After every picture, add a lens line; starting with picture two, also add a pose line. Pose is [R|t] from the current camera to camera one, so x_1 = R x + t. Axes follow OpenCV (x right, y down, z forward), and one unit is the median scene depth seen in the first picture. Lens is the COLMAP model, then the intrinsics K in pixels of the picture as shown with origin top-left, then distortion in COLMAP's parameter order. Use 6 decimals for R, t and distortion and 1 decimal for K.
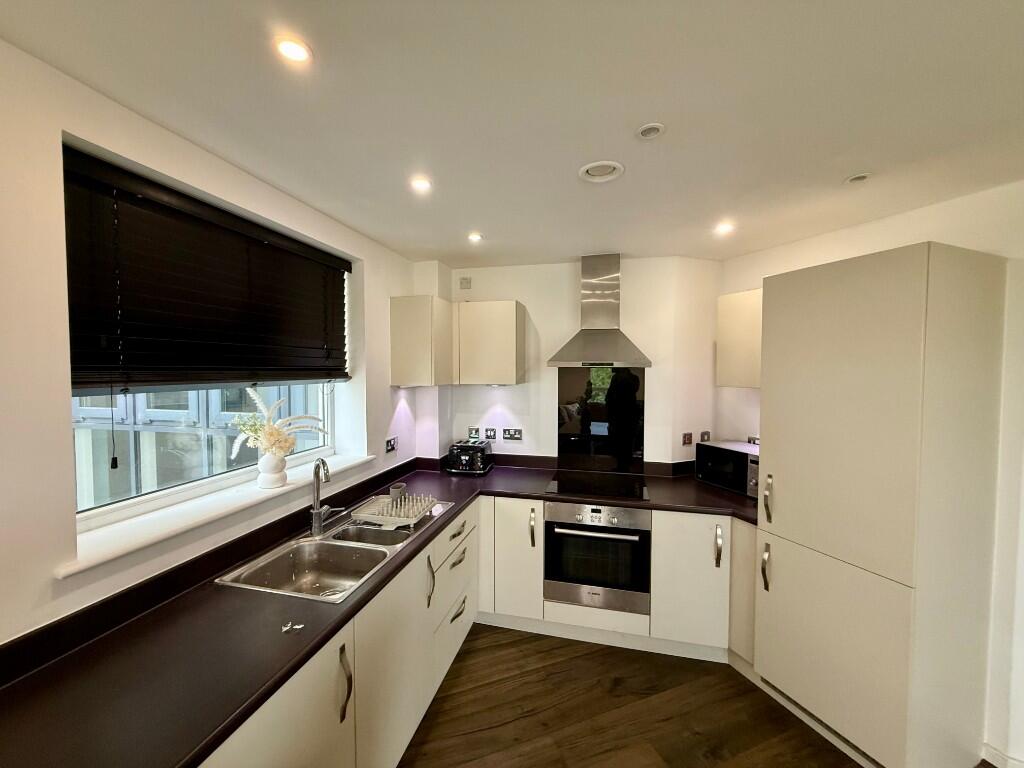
lens RADIAL K [[407.5, 0, 511.2], [0, 407.5, 383.9], [0, 0, 1]] dist [-0.000686, 0.000231]
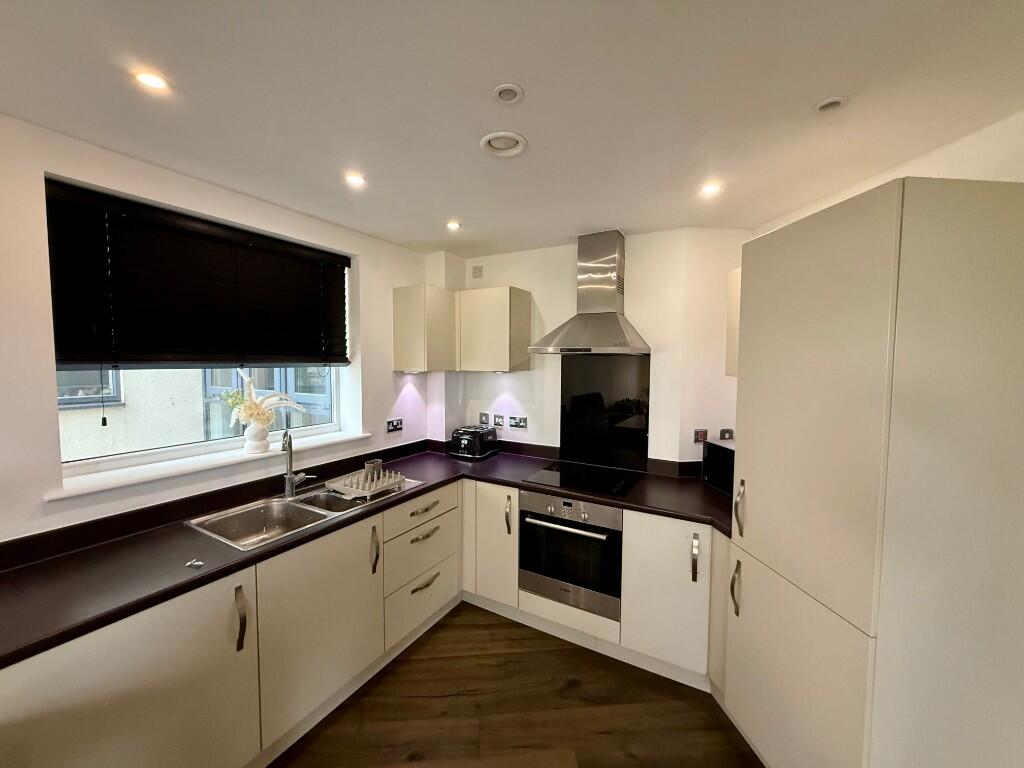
lens RADIAL K [[407.5, 0, 511.2], [0, 407.5, 383.9], [0, 0, 1]] dist [-0.000686, 0.000231]
pose [[0.961031, 0.021308, -0.275619, 0.336759], [-0.015996, 0.999641, 0.021506, 0.012125], [0.275978, -0.016259, 0.961026, 0.052896]]
